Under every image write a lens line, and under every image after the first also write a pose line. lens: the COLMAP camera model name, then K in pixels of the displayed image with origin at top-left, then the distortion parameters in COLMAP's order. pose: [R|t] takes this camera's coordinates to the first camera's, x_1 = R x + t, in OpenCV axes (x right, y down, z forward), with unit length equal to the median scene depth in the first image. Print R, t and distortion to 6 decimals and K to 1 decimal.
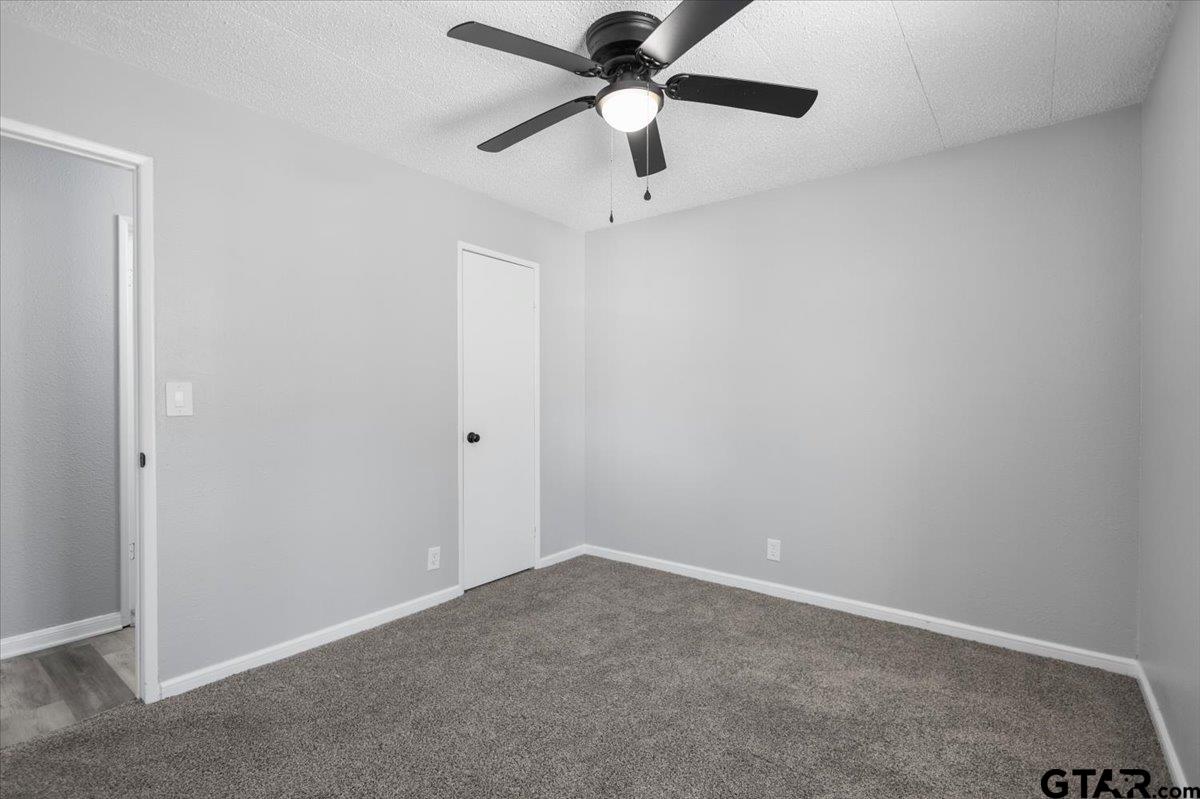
lens RADIAL K [[563.2, 0, 603.0], [0, 563.2, 403.2], [0, 0, 1]] dist [0.005551, -0.000094]
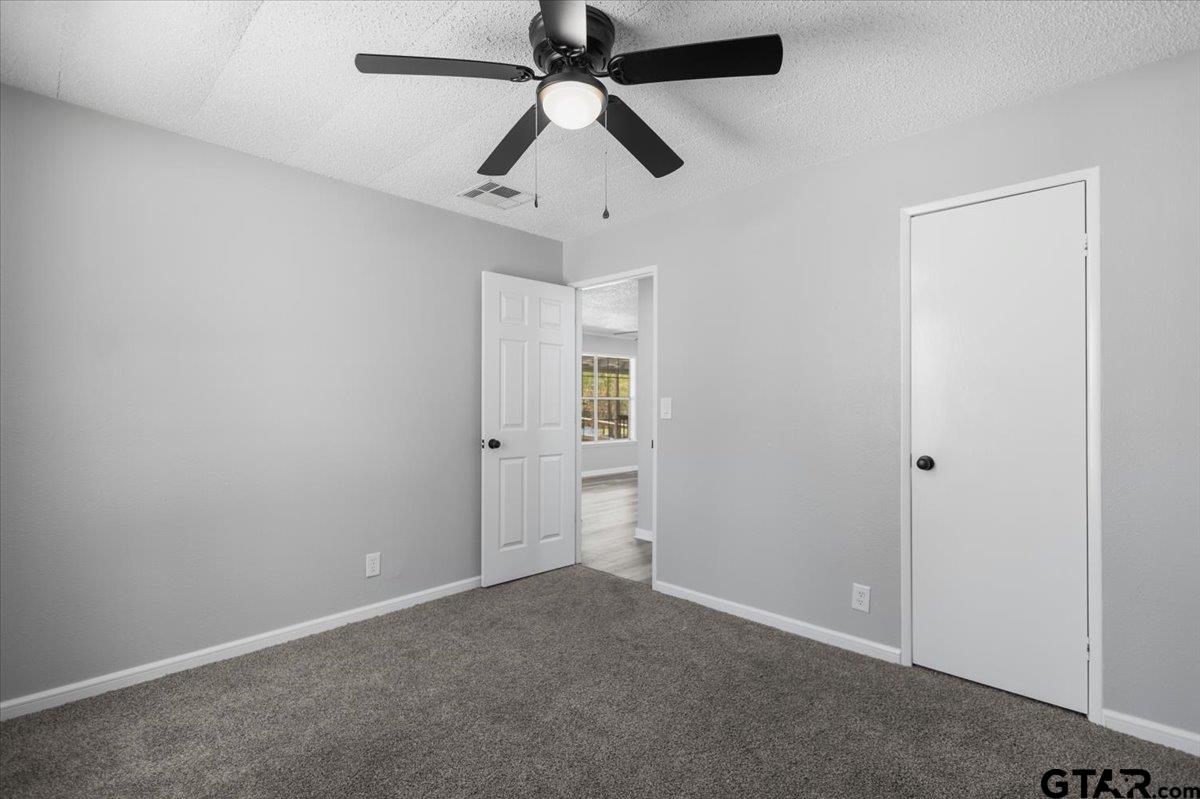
lens RADIAL K [[563.2, 0, 603.0], [0, 563.2, 403.2], [0, 0, 1]] dist [0.005551, -0.000094]
pose [[-0.129187, -0.010134, -0.991569, 0.600719], [-0.016048, 0.999838, -0.008127, -0.004210], [0.991490, 0.014863, -0.129328, 0.724805]]
